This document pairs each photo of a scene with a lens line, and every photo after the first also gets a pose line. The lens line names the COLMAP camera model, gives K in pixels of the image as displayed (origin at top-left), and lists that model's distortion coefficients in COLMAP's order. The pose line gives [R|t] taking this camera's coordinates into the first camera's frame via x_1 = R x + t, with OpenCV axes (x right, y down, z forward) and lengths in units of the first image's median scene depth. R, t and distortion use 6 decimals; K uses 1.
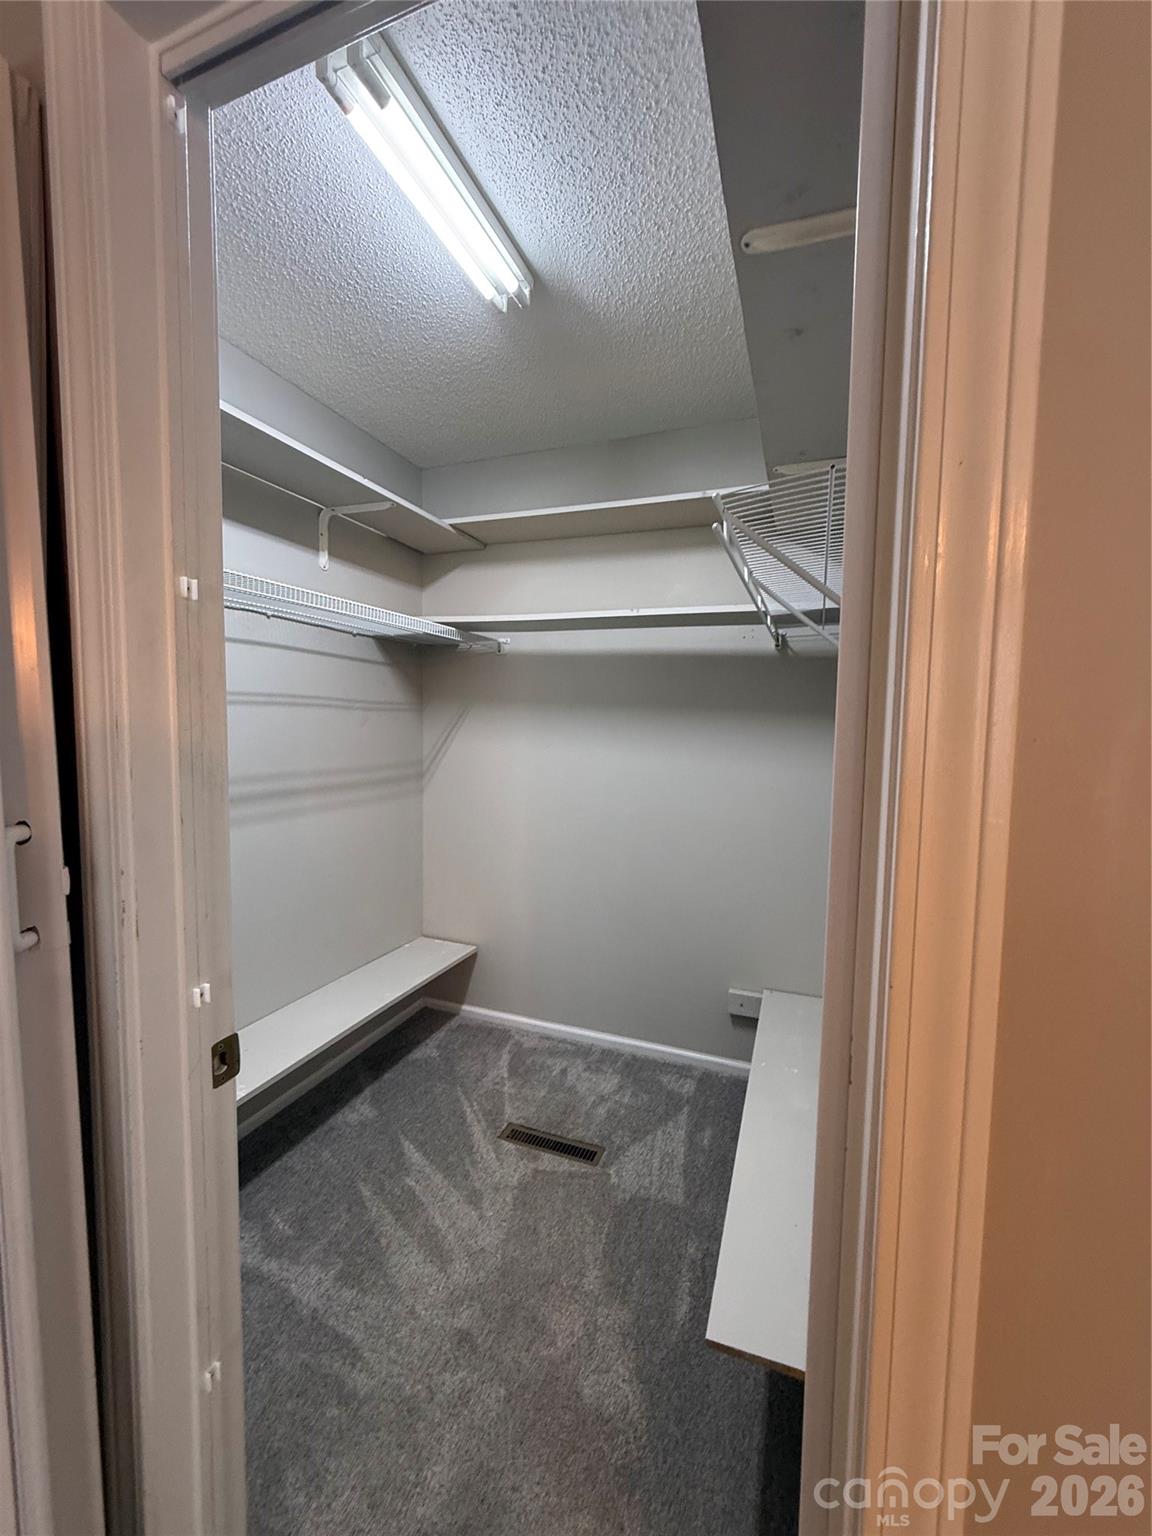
lens RADIAL K [[613.7, 0, 574.7], [0, 613.7, 765.8], [0, 0, 1]] dist [-0.000827, -0.000016]
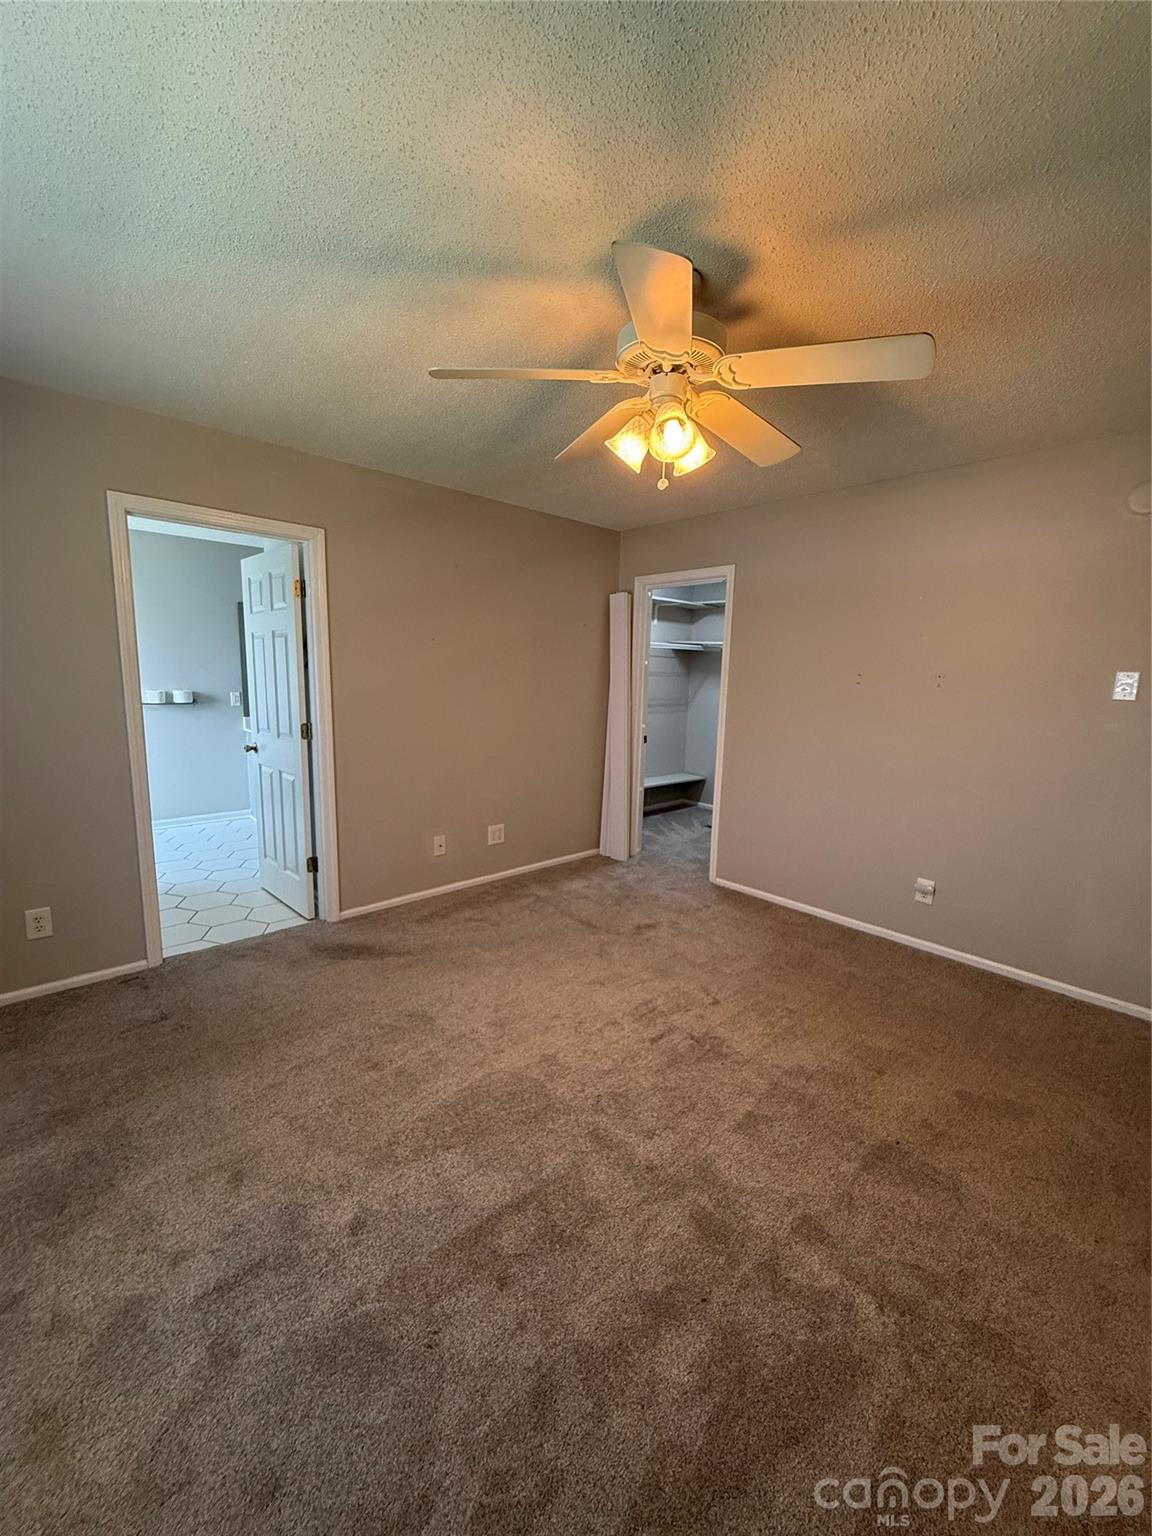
lens RADIAL K [[613.7, 0, 574.7], [0, 613.7, 765.8], [0, 0, 1]] dist [-0.000827, -0.000016]
pose [[0.897527, 0.074693, -0.434587, 0.423596], [-0.043888, 0.995787, 0.080507, 0.083823], [0.438769, -0.053184, 0.897025, -1.382939]]
